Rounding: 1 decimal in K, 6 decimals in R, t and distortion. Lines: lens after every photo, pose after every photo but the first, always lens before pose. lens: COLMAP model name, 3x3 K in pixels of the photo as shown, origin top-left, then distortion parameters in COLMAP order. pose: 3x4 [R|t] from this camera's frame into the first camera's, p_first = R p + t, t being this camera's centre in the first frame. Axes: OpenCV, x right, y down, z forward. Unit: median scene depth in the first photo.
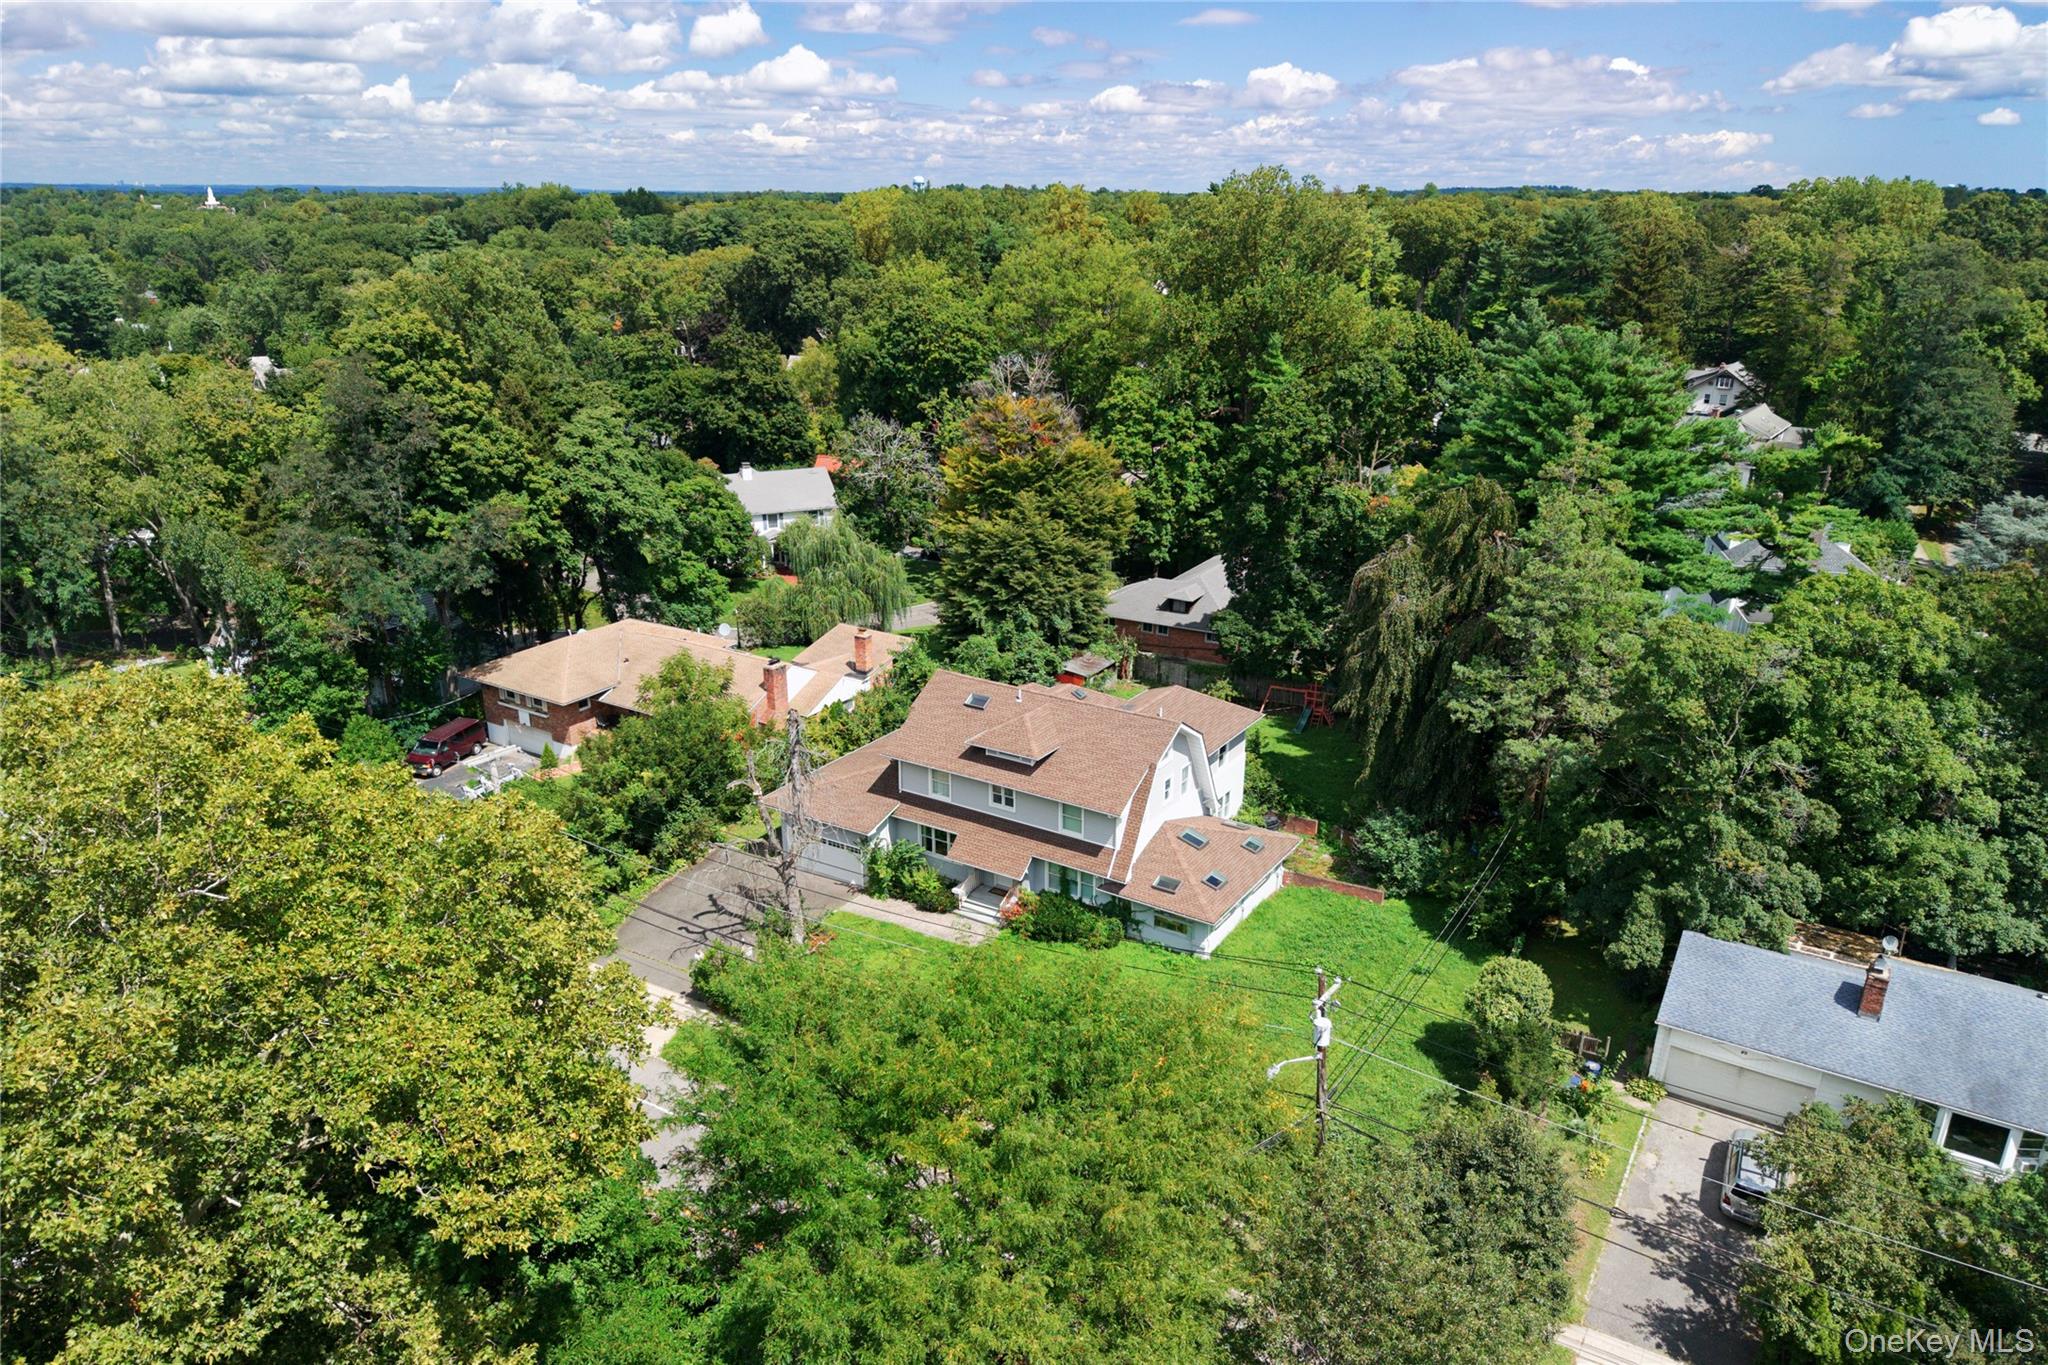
lens RADIAL K [[1408.4, 0, 1021.8], [0, 1408.4, 683.3], [0, 0, 1]] dist [-0.011142, 0.002848]
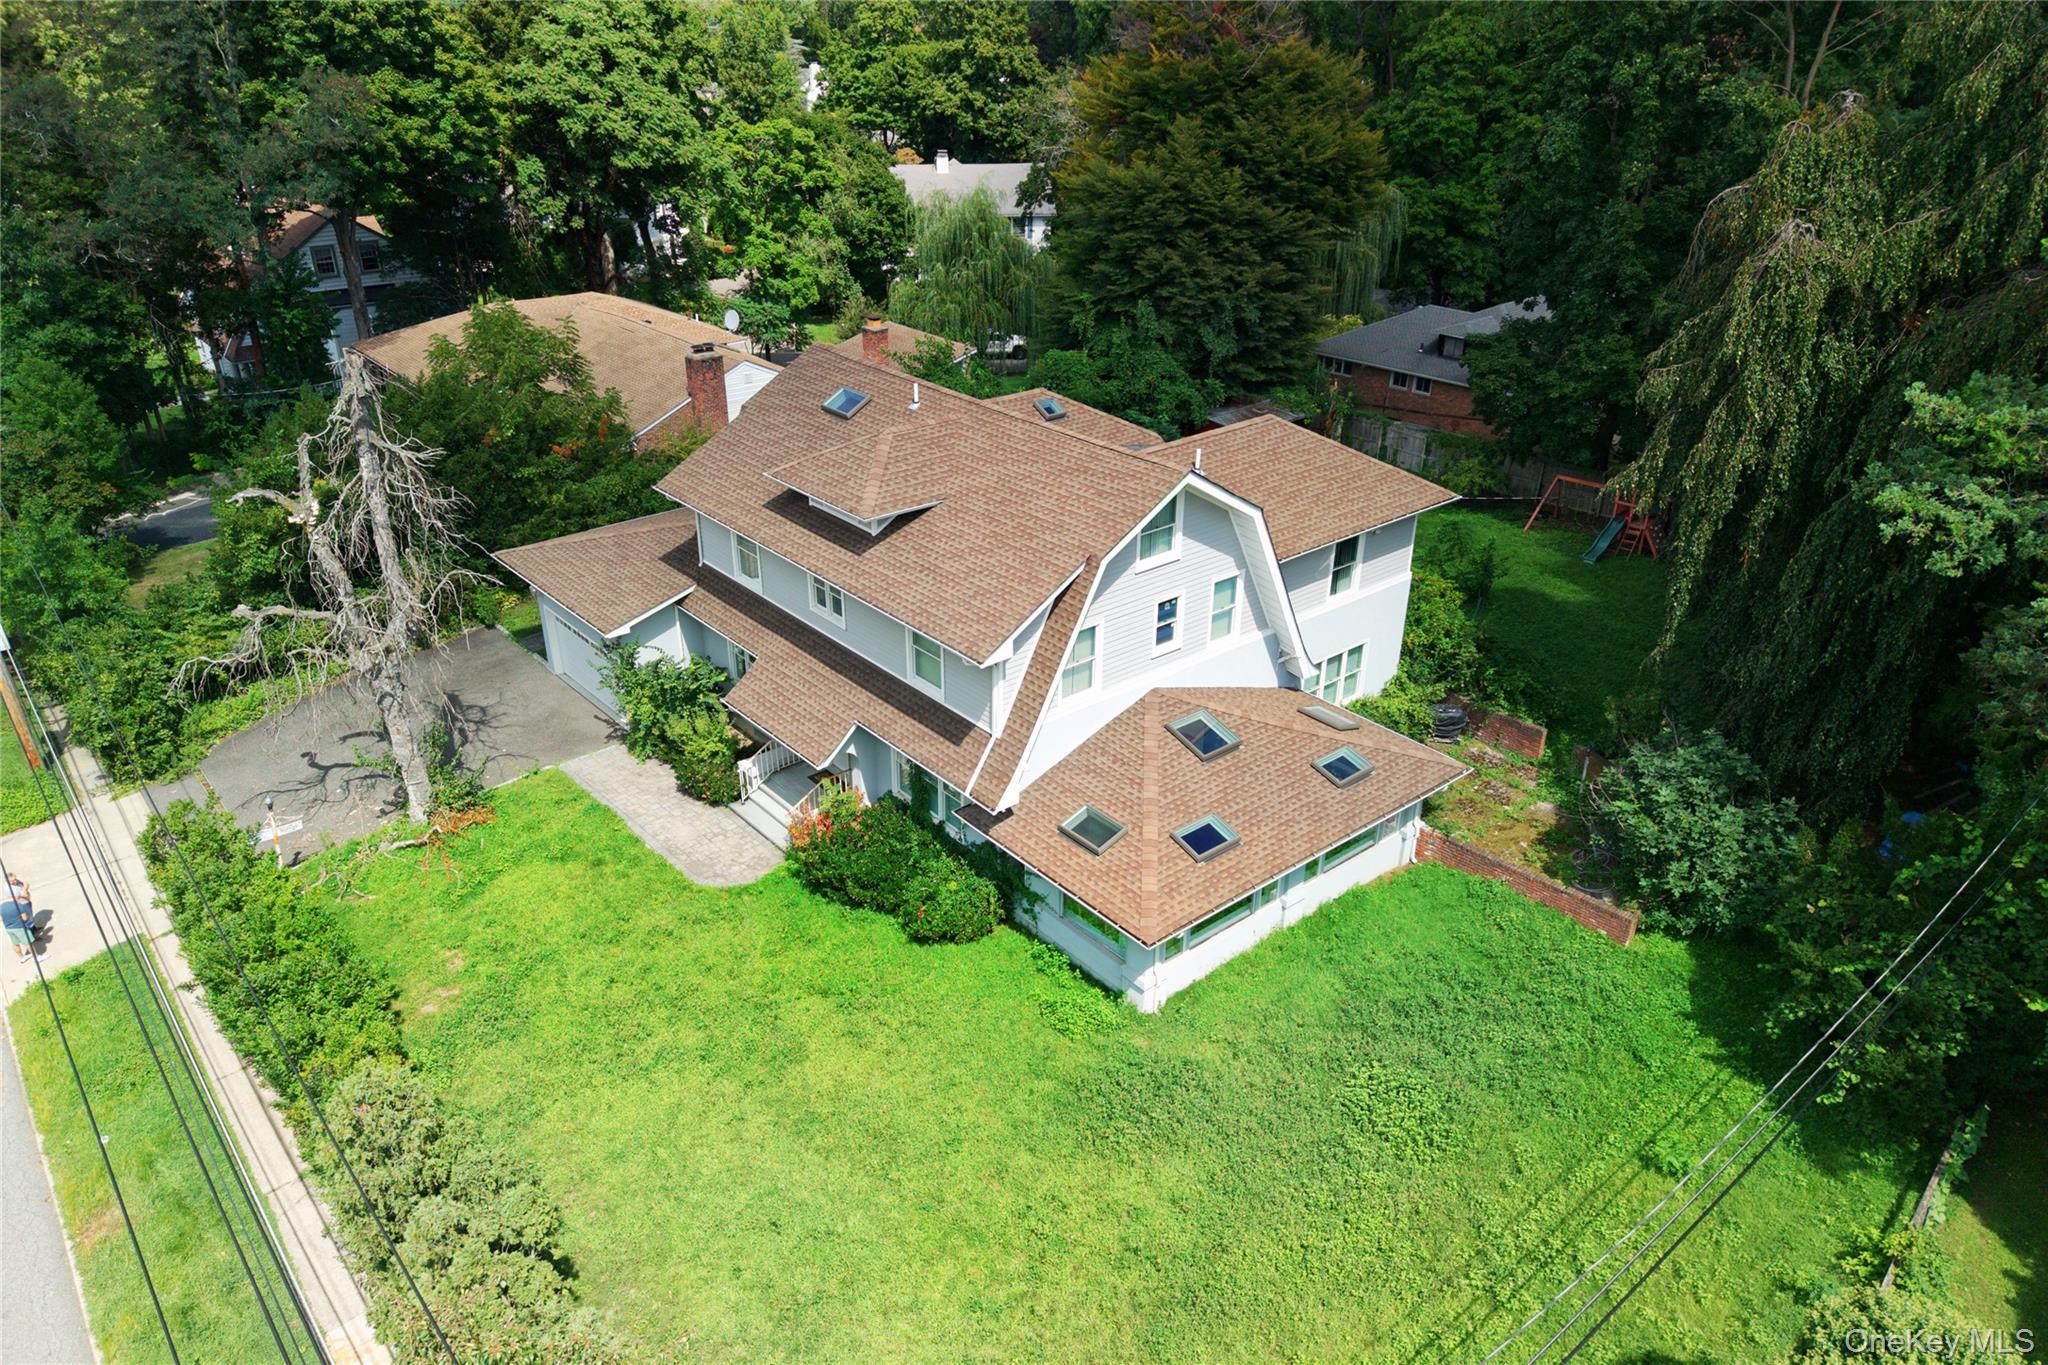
lens RADIAL K [[1408.4, 0, 1038.9], [0, 1408.4, 674.4], [0, 0, 1]] dist [-0.011142, 0.002848]
pose [[0.958034, 0.132532, -0.254178, 0.160750], [-0.101232, 0.985993, 0.132555, 0.032175], [0.268186, -0.101261, 0.958031, 0.485103]]
